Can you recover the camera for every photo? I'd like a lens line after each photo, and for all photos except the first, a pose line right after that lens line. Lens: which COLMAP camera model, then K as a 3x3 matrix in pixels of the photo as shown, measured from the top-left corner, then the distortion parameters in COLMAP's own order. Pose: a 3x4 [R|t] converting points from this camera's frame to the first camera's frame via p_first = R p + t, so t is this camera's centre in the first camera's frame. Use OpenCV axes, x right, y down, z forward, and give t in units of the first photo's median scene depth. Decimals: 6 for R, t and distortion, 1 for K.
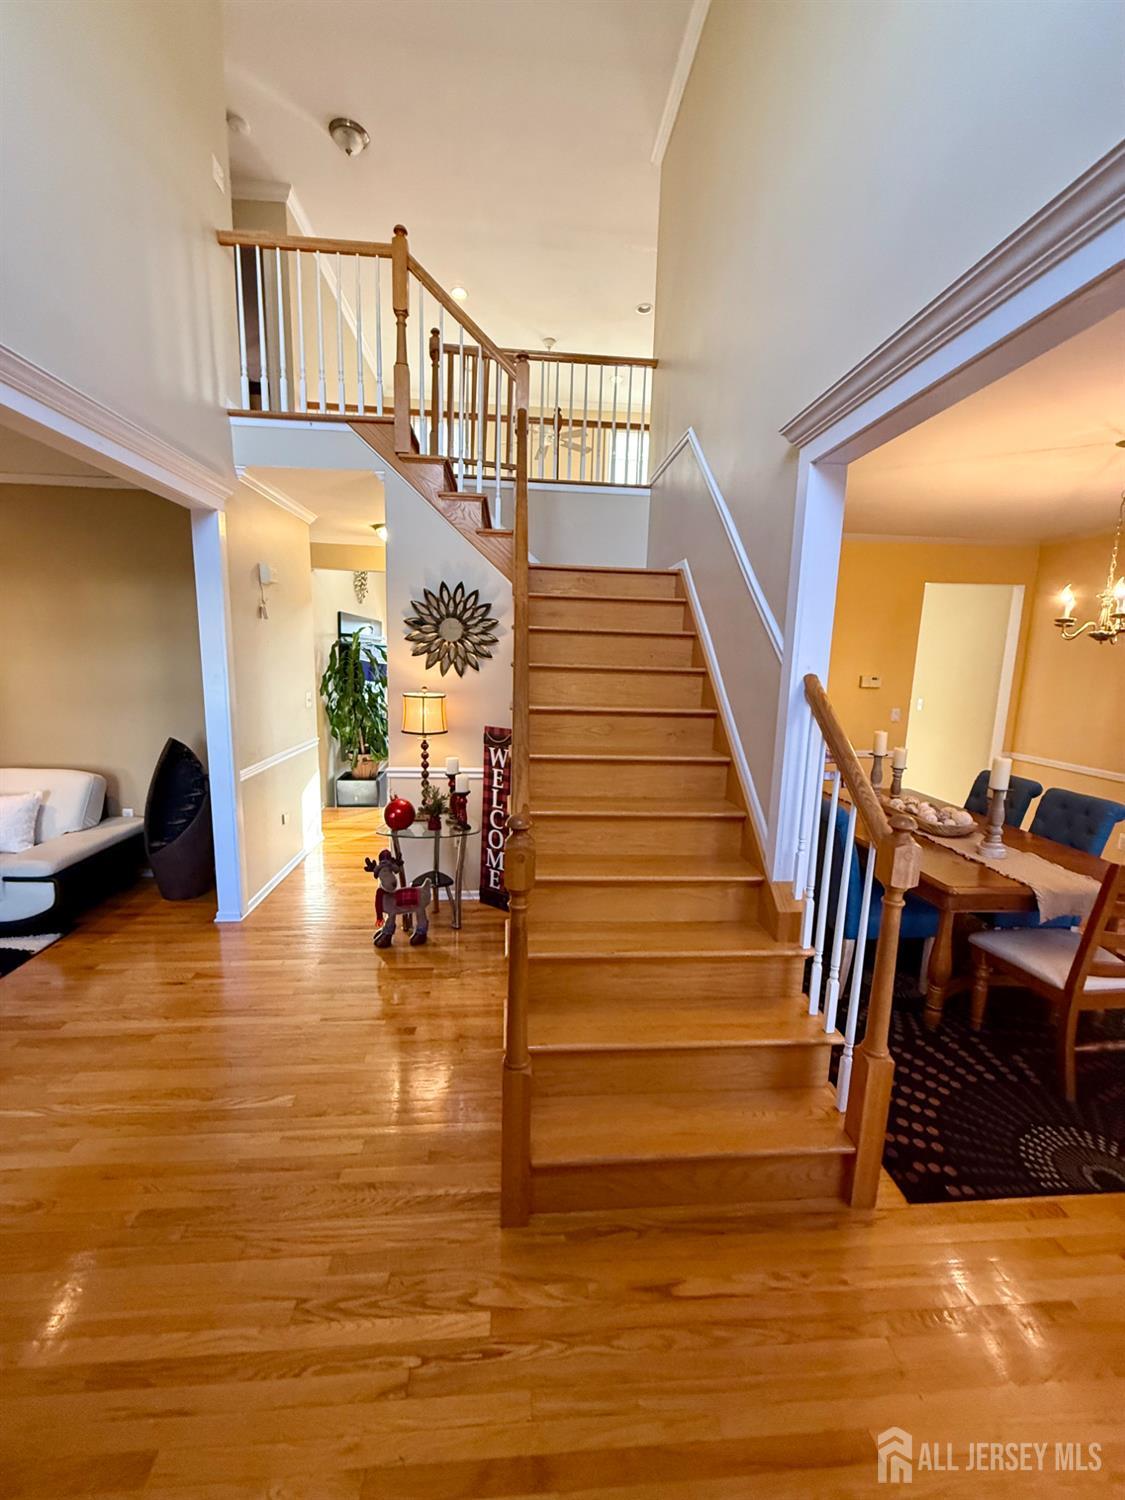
lens RADIAL K [[598.0, 0, 562.0], [0, 598.0, 746.1], [0, 0, 1]] dist [0.000518, -0.000321]
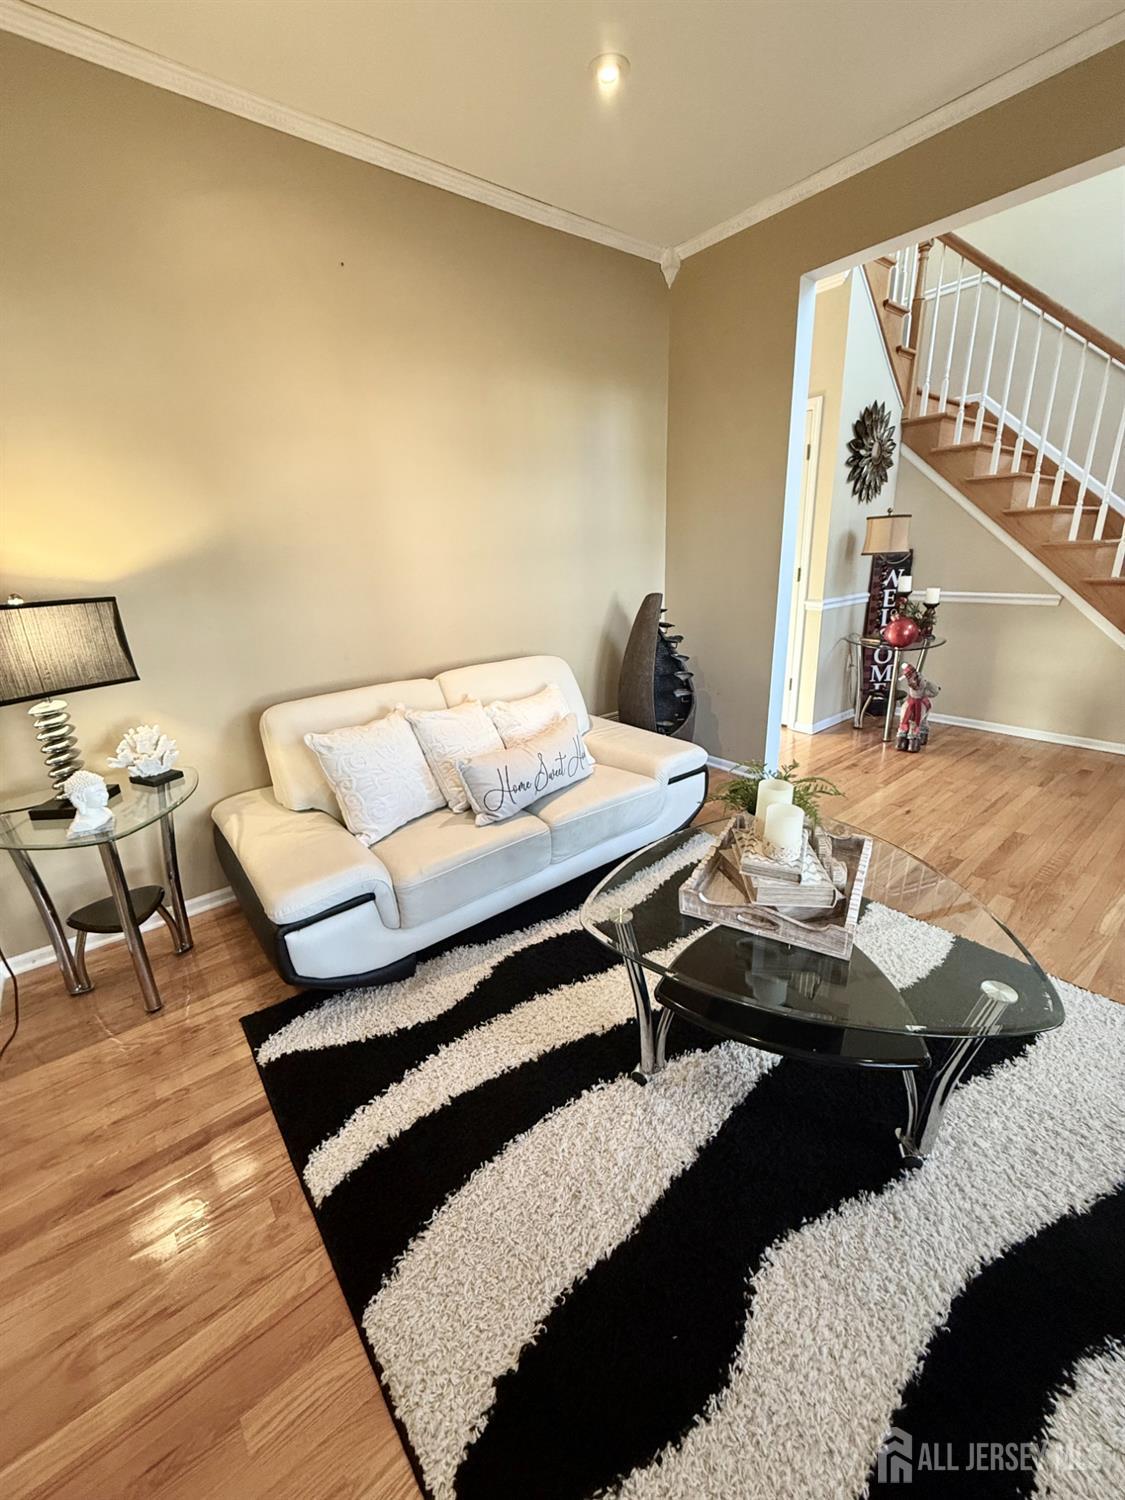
lens RADIAL K [[597.0, 0, 563.9], [0, 597.0, 742.8], [0, 0, 1]] dist [0.000136, 0.000116]
pose [[0.825530, -0.234221, 0.513459, -1.307323], [0.151089, 0.968324, 0.198796, 0.002986], [-0.543757, -0.086534, 0.834769, 0.406940]]
